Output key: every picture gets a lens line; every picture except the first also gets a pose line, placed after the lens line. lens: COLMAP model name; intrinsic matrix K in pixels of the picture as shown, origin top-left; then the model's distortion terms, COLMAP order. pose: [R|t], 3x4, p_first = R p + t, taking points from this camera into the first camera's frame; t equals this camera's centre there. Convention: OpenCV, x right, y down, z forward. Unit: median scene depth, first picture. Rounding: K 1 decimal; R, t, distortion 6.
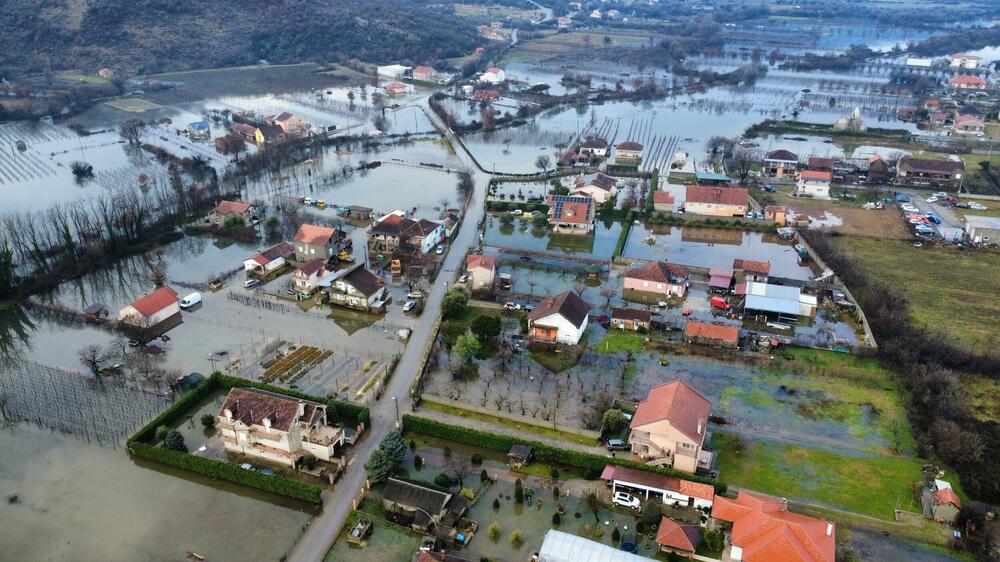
lens RADIAL K [[748.4, 0, 500.0], [0, 748.4, 281.0], [0, 0, 1]] dist [0.002301, -0.003671]
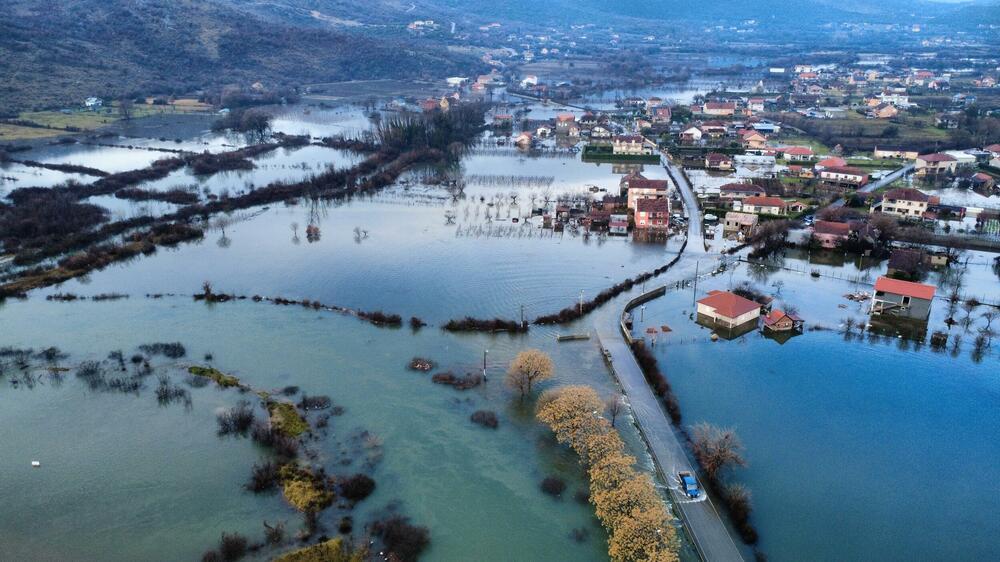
lens RADIAL K [[748.4, 0, 500.0], [0, 748.4, 281.0], [0, 0, 1]] dist [0.002301, -0.003671]
pose [[0.982103, -0.065209, 0.176695, -0.663457], [0.078004, 0.994736, -0.066454, 0.427216], [-0.171431, 0.079048, 0.982020, -0.865479]]
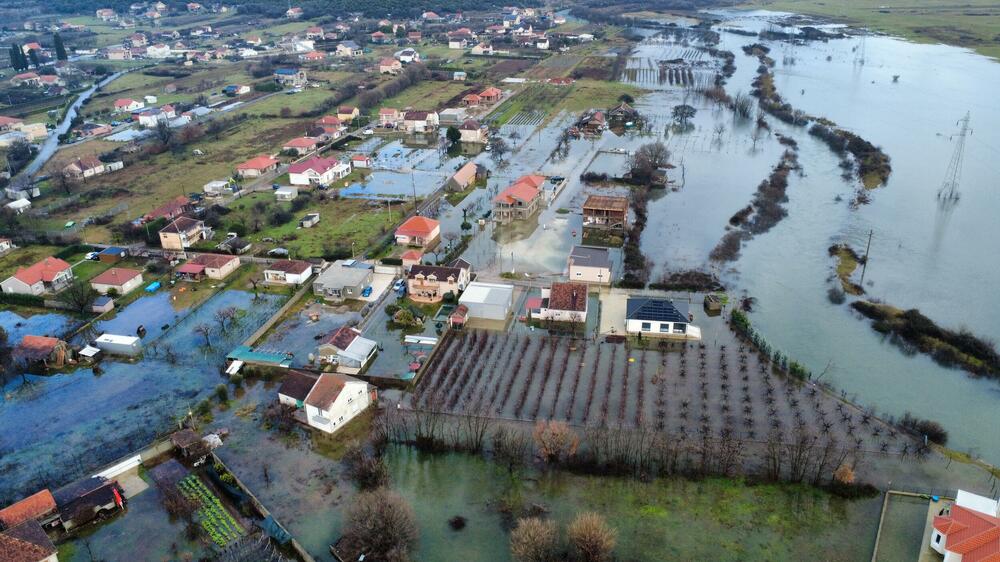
lens RADIAL K [[748.4, 0, 500.0], [0, 748.4, 281.0], [0, 0, 1]] dist [0.002301, -0.003671]
pose [[0.052856, -0.411593, 0.909834, -0.200962], [0.425979, 0.833346, 0.352244, 0.150829], [-0.903188, 0.368952, 0.219377, -0.332775]]
